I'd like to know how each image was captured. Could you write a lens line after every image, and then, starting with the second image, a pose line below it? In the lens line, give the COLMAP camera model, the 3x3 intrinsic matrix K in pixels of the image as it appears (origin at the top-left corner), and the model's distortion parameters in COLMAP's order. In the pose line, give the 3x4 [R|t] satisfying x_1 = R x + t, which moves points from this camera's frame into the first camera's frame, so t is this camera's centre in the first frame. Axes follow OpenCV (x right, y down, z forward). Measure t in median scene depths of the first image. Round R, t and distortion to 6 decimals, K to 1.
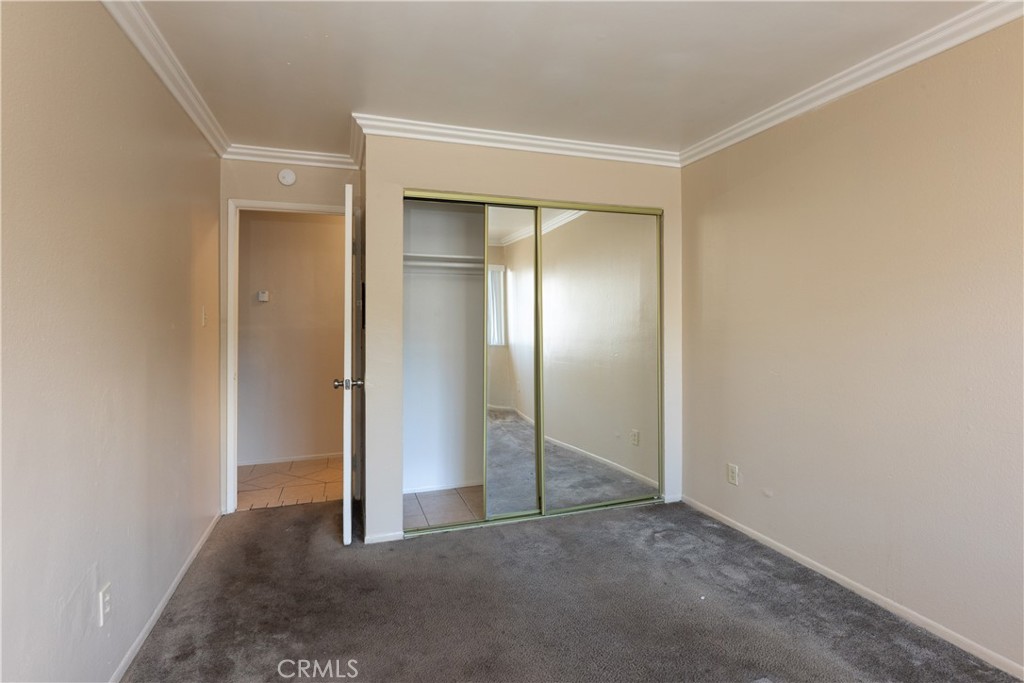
lens RADIAL K [[490.7, 0, 508.5], [0, 490.7, 323.3], [0, 0, 1]] dist [-0.000372, -0.000016]
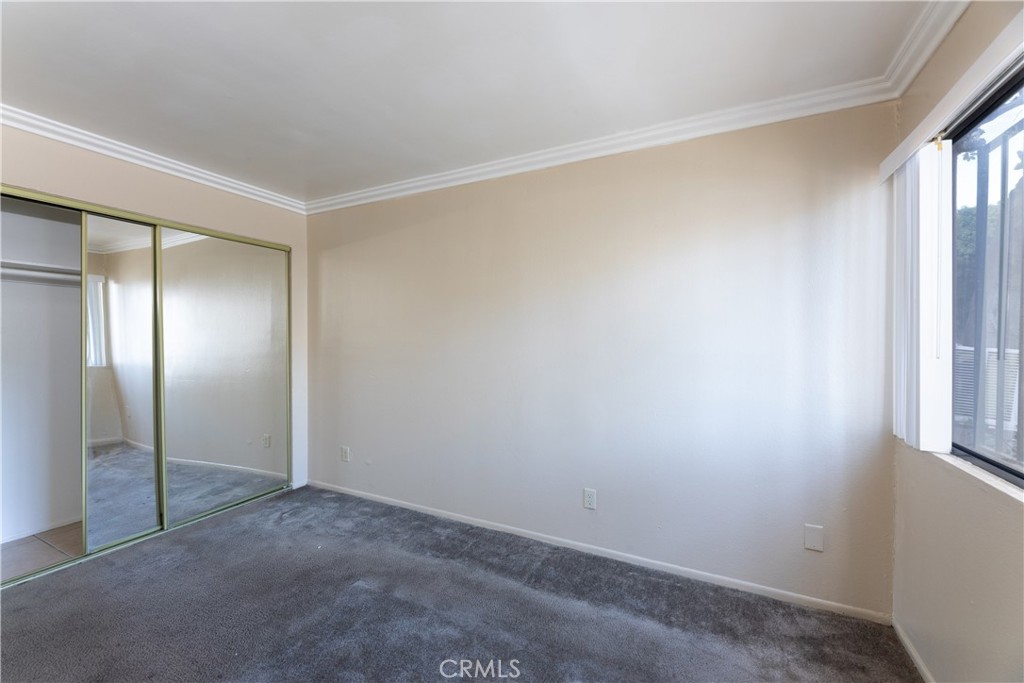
lens RADIAL K [[415.7, 0, 497.3], [0, 415.7, 344.8], [0, 0, 1]] dist [-0.001469, -0.000008]
pose [[0.730879, -0.004512, 0.682492, -0.013468], [-0.000243, 0.999976, 0.006871, 0.000366], [-0.682507, -0.005188, 0.730860, -0.107504]]
